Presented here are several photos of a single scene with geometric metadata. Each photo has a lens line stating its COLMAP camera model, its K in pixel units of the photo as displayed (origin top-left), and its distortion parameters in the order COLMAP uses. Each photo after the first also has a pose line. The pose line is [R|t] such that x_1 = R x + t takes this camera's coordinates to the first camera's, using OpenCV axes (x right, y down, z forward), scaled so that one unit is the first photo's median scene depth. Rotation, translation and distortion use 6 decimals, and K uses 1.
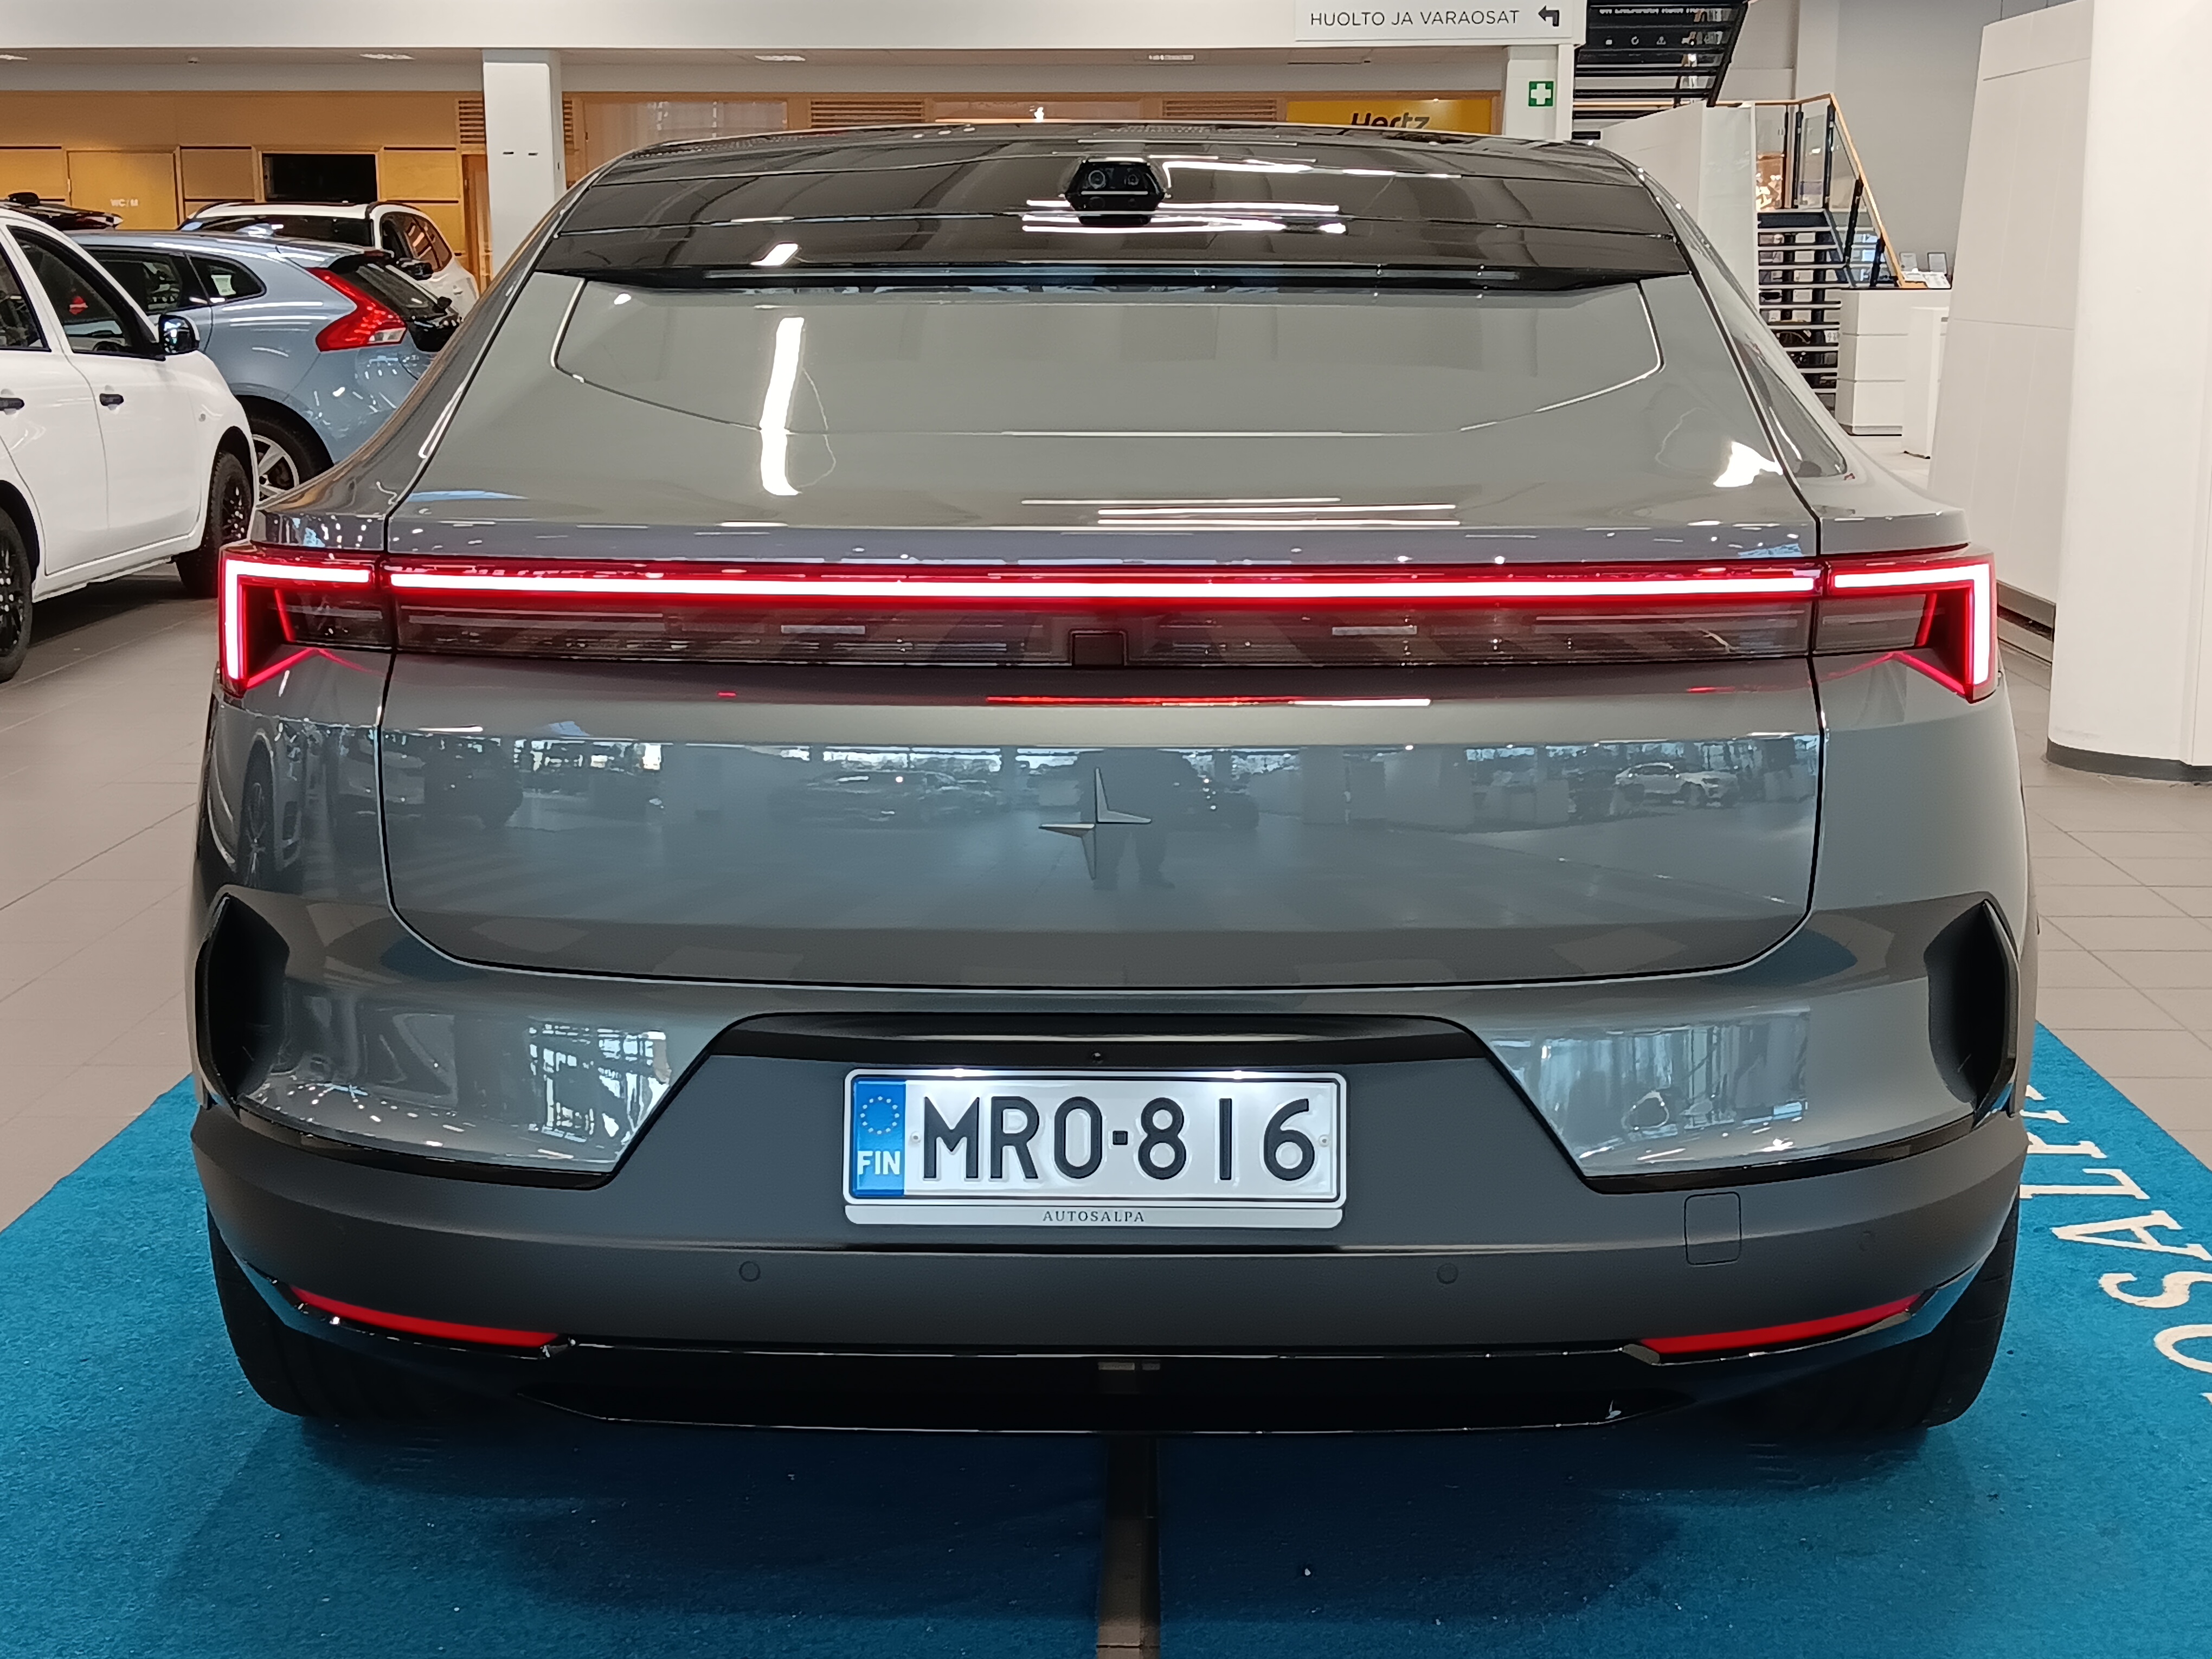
lens RADIAL K [[2663.8, 0, 1106.0], [0, 2663.8, 829.5], [0, 0, 1]] dist [0.120669, -0.011952]
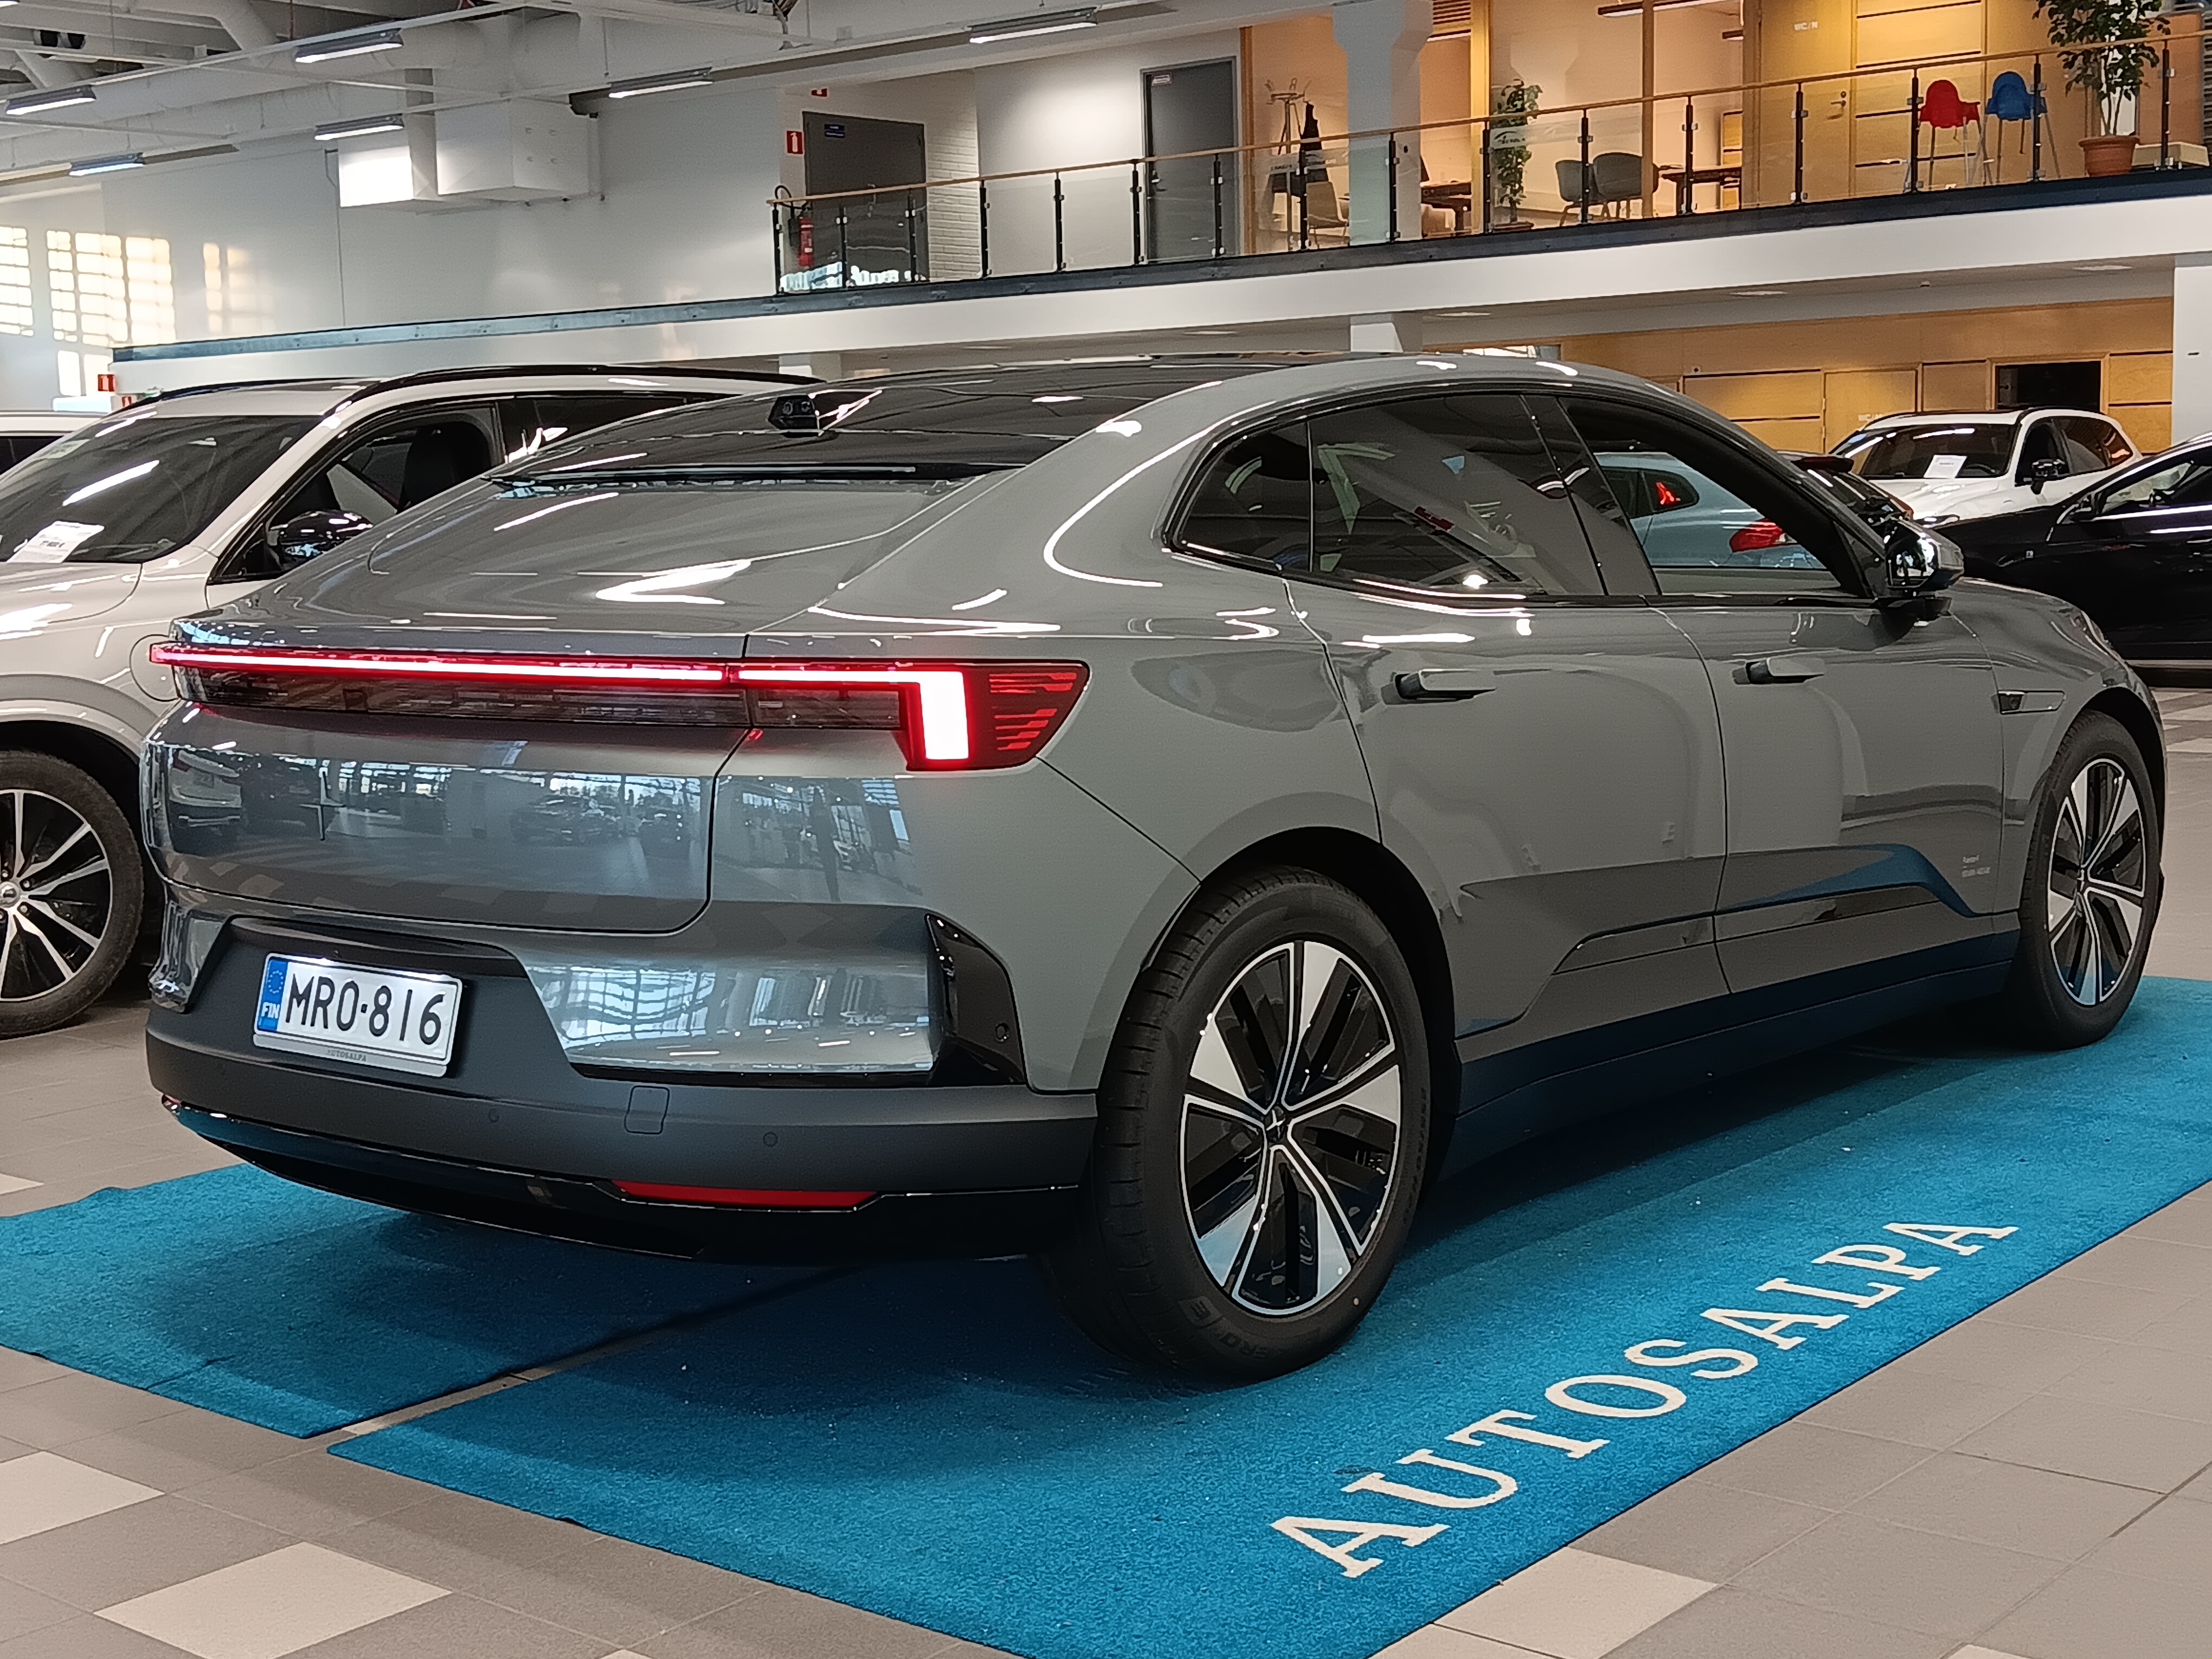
lens RADIAL K [[2663.8, 0, 1106.0], [0, 2663.8, 829.5], [0, 0, 1]] dist [0.120669, -0.011952]
pose [[0.820313, 0.062230, -0.568519, 1.263737], [-0.093772, 0.995245, -0.026364, 0.010249], [0.564175, 0.074938, 0.822247, -0.076188]]
